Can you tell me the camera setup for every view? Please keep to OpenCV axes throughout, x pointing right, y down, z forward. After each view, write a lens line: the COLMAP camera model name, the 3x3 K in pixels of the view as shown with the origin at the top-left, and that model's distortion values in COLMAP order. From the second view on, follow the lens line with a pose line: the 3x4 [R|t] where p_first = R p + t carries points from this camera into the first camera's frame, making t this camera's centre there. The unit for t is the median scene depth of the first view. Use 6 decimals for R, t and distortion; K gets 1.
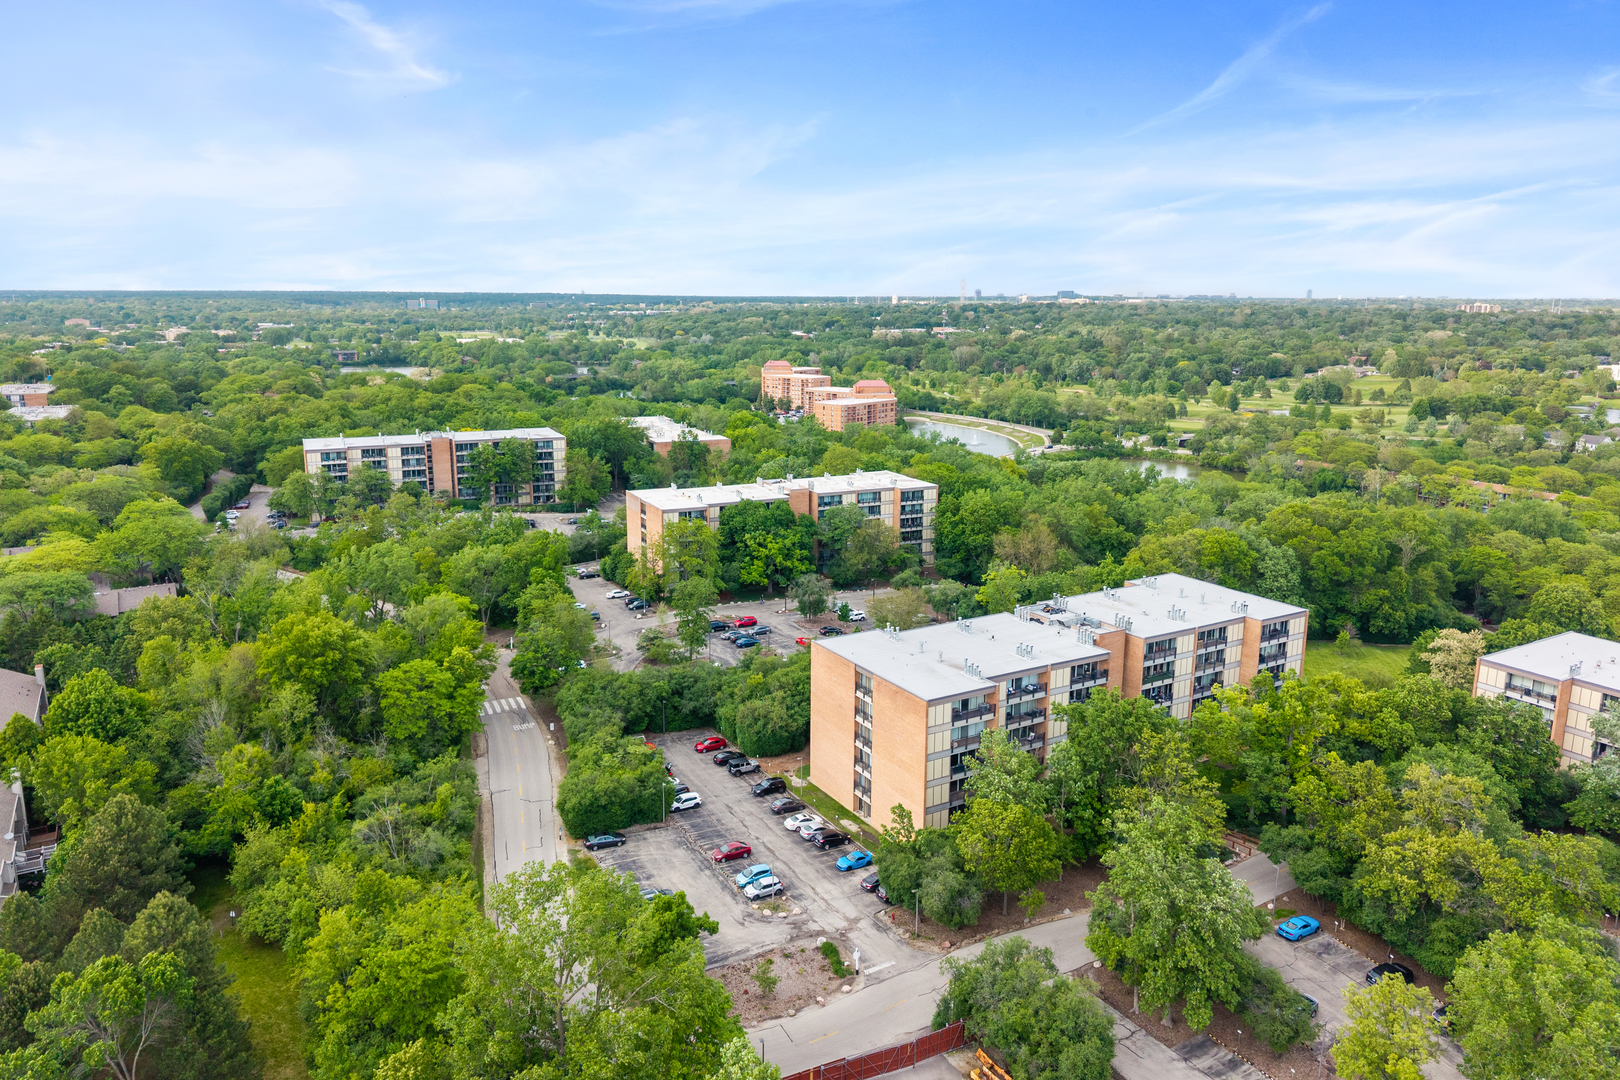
lens RADIAL K [[1117.2, 0, 779.0], [0, 1117.2, 519.8], [0, 0, 1]] dist [0.101247, -0.200503]
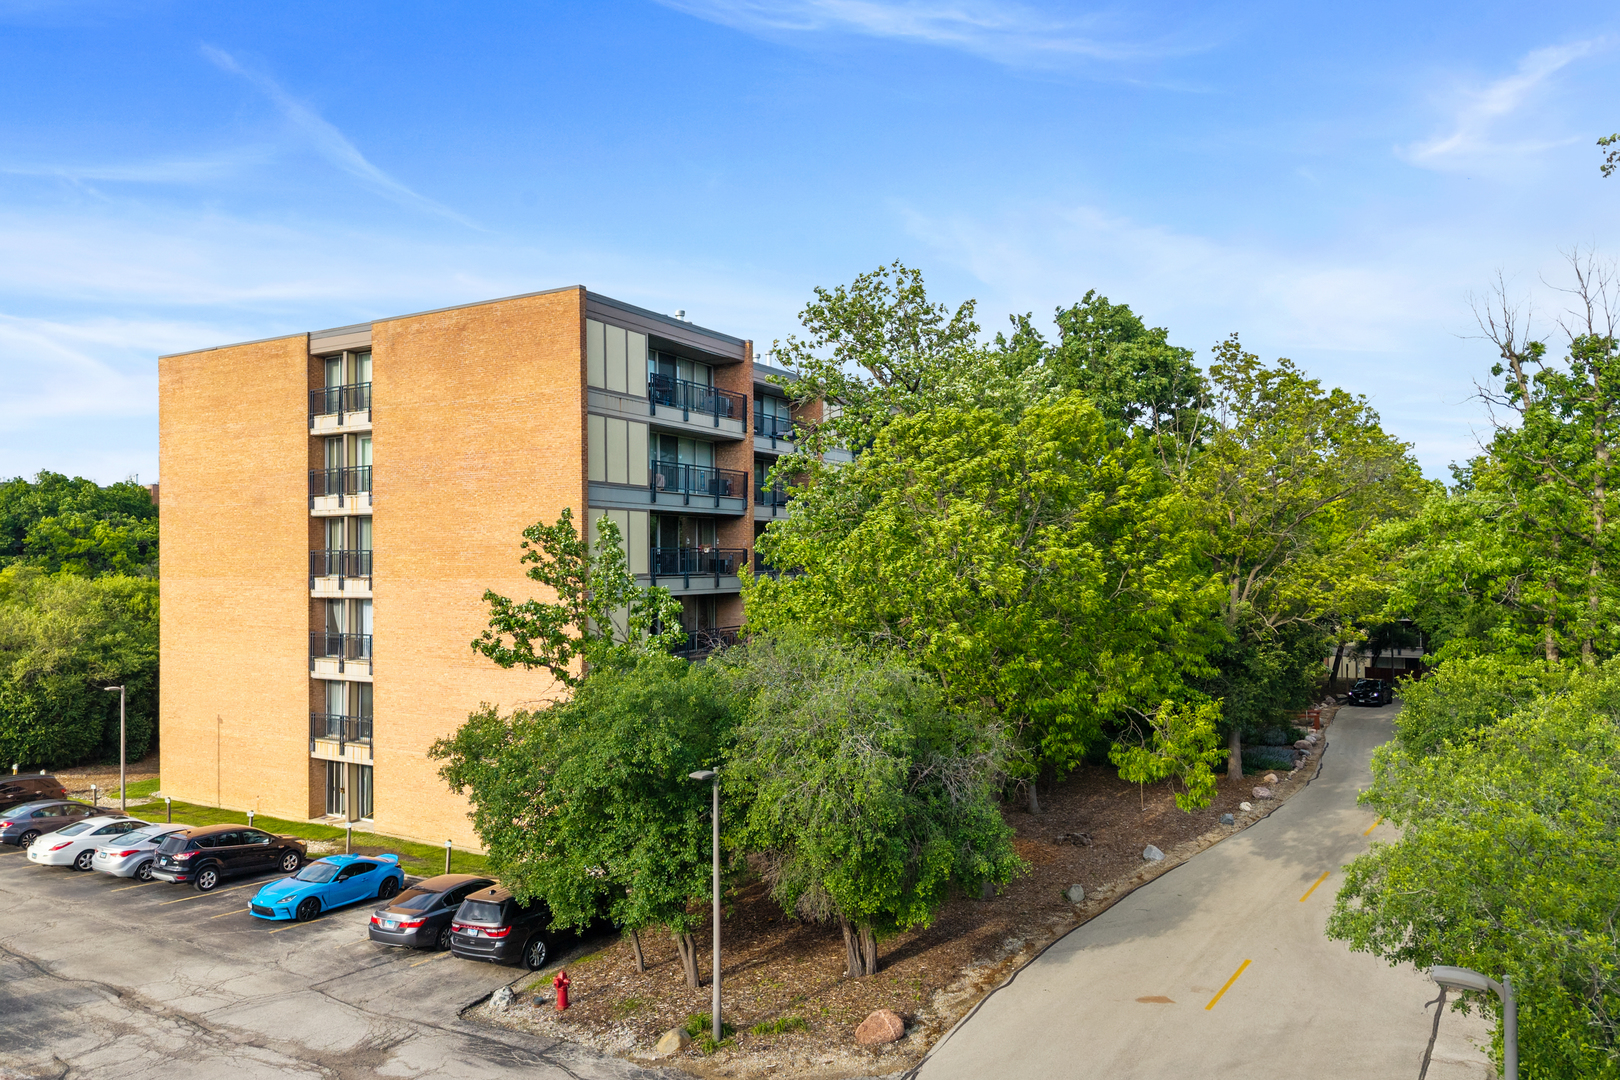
lens RADIAL K [[1088.4, 0, 810.3], [0, 1088.4, 588.4], [0, 0, 1]] dist [0.004131, 0.000955]
pose [[0.863536, -0.003890, 0.504272, 0.030673], [0.106705, 0.978737, -0.175177, 0.242260], [-0.492868, 0.205080, 0.845590, 0.602458]]
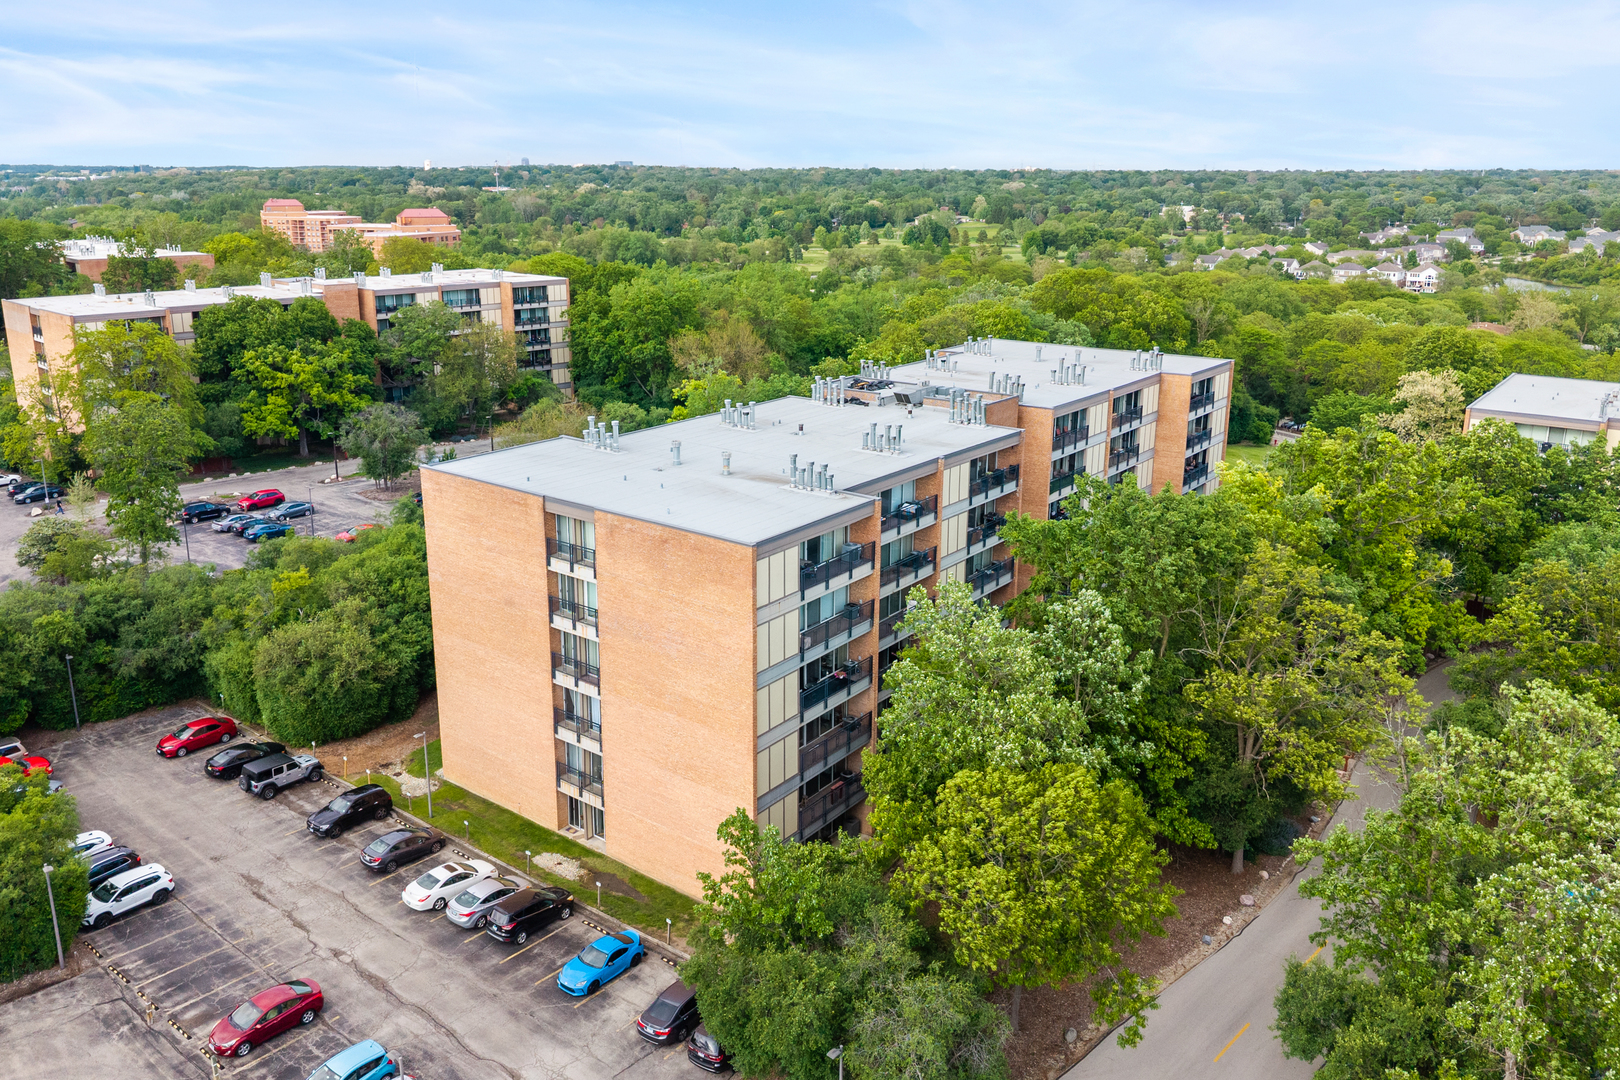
lens RADIAL K [[1200.8, 0, 806.6], [0, 1200.8, 483.3], [0, 0, 1]] dist [0.033114, -0.055876]
pose [[0.919930, -0.091422, 0.381274, -0.011921], [0.075903, 0.995565, 0.055579, 0.094632], [-0.384665, -0.022189, 0.922790, 0.479705]]
